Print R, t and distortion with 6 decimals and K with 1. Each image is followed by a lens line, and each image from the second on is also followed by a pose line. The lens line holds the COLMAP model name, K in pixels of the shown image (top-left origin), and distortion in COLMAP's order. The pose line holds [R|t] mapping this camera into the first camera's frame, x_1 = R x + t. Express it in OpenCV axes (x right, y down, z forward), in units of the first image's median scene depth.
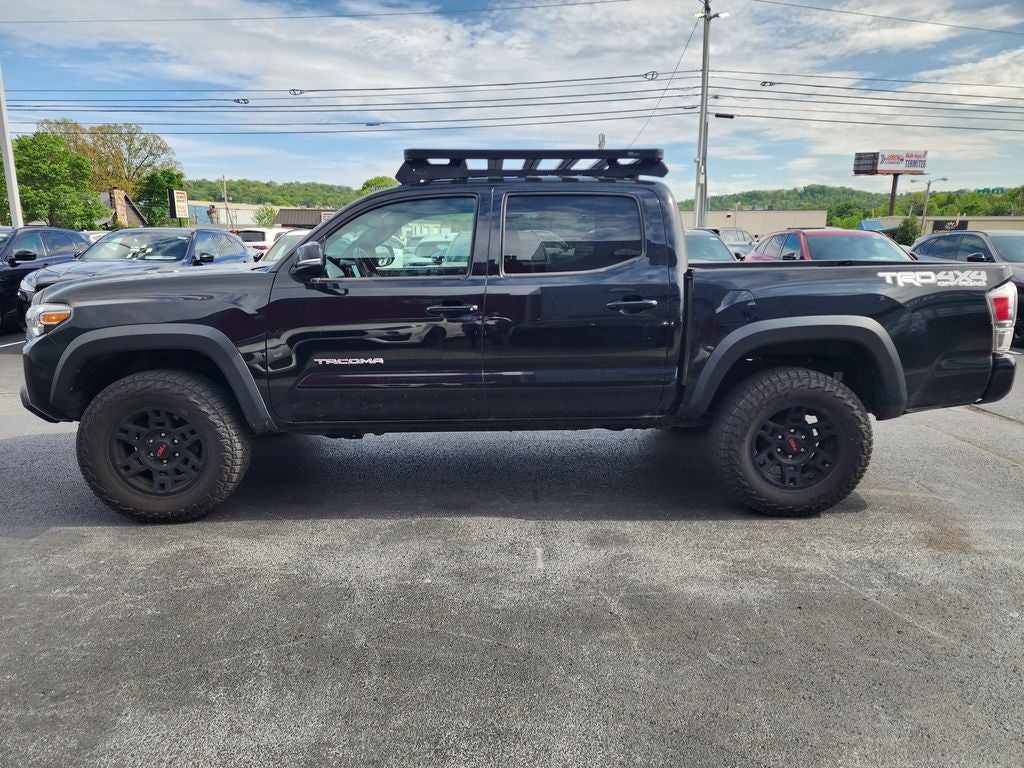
lens RADIAL K [[685.1, 0, 521.0], [0, 685.1, 383.5], [0, 0, 1]] dist [0.073318, -0.062083]
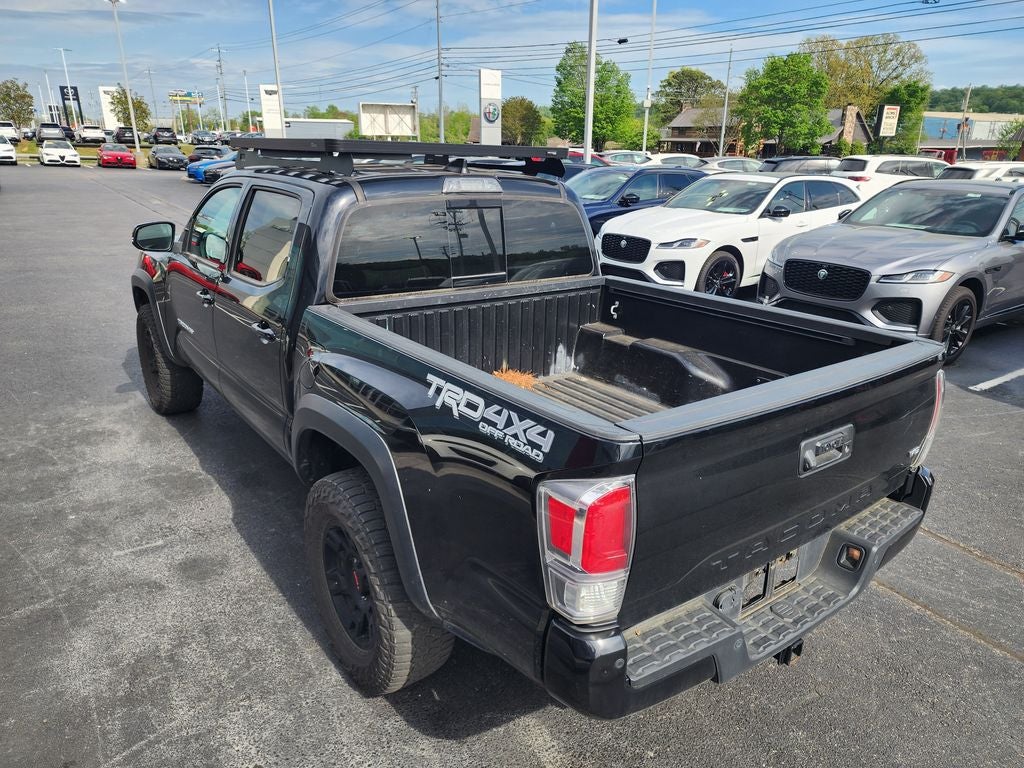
lens RADIAL K [[690.3, 0, 510.9], [0, 690.3, 389.8], [0, 0, 1]] dist [0.075438, -0.069161]
pose [[0.568846, 0.280771, -0.773034, 0.122303], [-0.188054, 0.959426, 0.210088, -0.034197], [0.800656, 0.025865, 0.598566, 0.088649]]
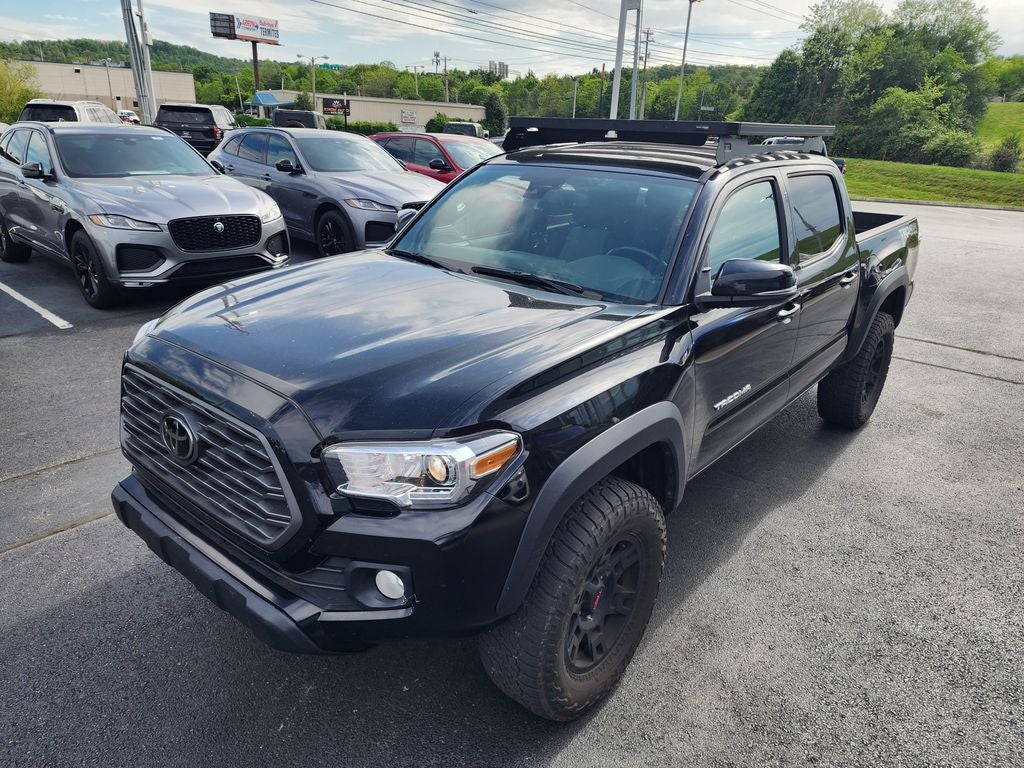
lens RADIAL K [[685.1, 0, 521.0], [0, 685.1, 383.5], [0, 0, 1]] dist [0.073318, -0.062083]
pose [[0.665147, -0.239887, 0.707131, -0.118820], [0.112068, 0.968336, 0.223084, -0.030960], [-0.738255, -0.069137, 0.670969, 0.076934]]
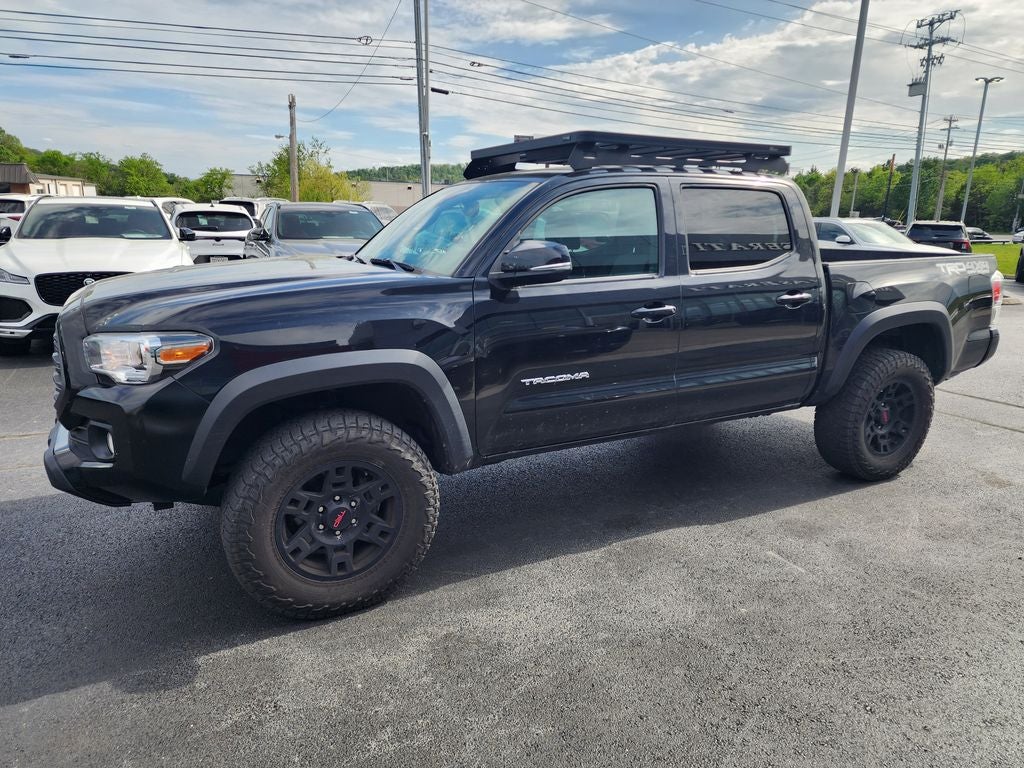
lens RADIAL K [[684.4, 0, 522.8], [0, 684.4, 378.6], [0, 0, 1]] dist [0.068555, -0.050363]
pose [[0.895325, -0.087569, 0.436721, -0.079216], [0.072150, 0.996047, 0.051806, -0.009535], [-0.439531, -0.014874, 0.898104, 0.030488]]
